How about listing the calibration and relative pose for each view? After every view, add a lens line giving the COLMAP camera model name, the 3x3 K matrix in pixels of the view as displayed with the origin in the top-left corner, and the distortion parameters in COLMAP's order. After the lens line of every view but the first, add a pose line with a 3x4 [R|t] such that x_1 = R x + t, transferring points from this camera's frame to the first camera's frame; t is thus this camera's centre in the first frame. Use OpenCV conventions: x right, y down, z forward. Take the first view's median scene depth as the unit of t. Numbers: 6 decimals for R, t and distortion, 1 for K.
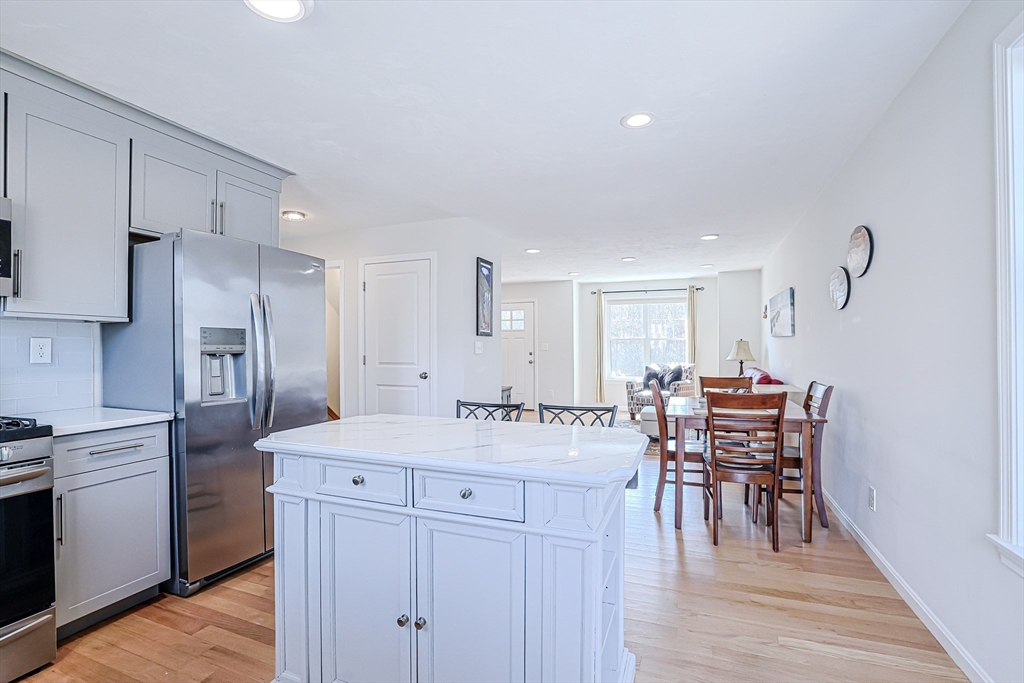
lens RADIAL K [[464.0, 0, 516.4], [0, 464.0, 342.9], [0, 0, 1]] dist [-0.042639, 0.011111]
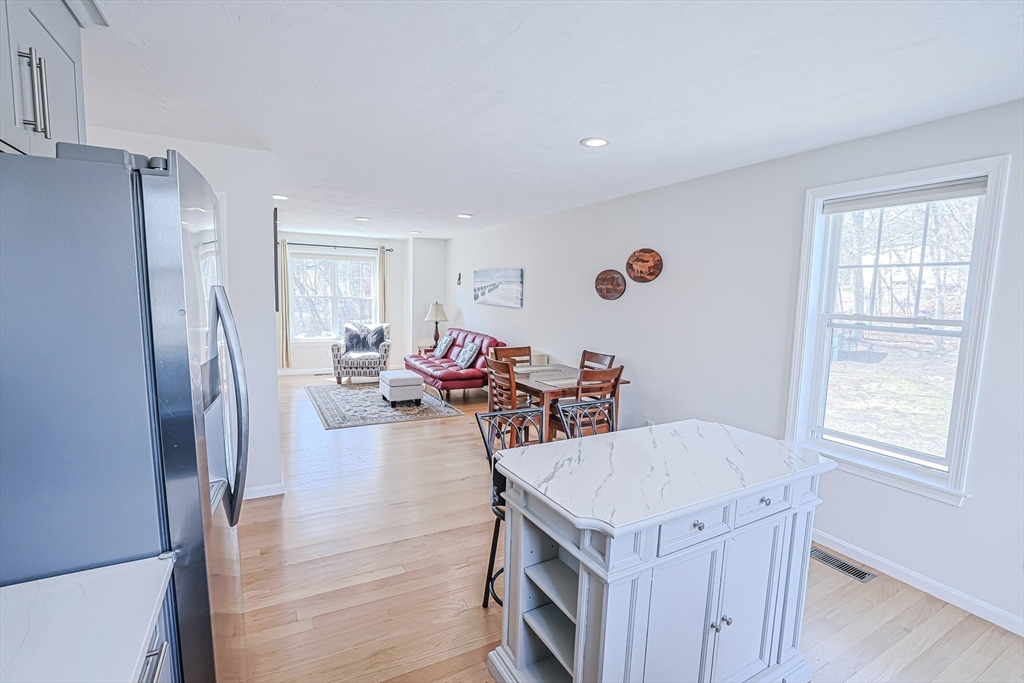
lens RADIAL K [[464.0, 0, 508.5], [0, 464.0, 350.9], [0, 0, 1]] dist [-0.042639, 0.011111]
pose [[0.665185, -0.068911, 0.743492, -0.224025], [-0.034185, 0.991877, 0.122517, -0.032088], [-0.745896, -0.106913, 0.657426, 0.107458]]
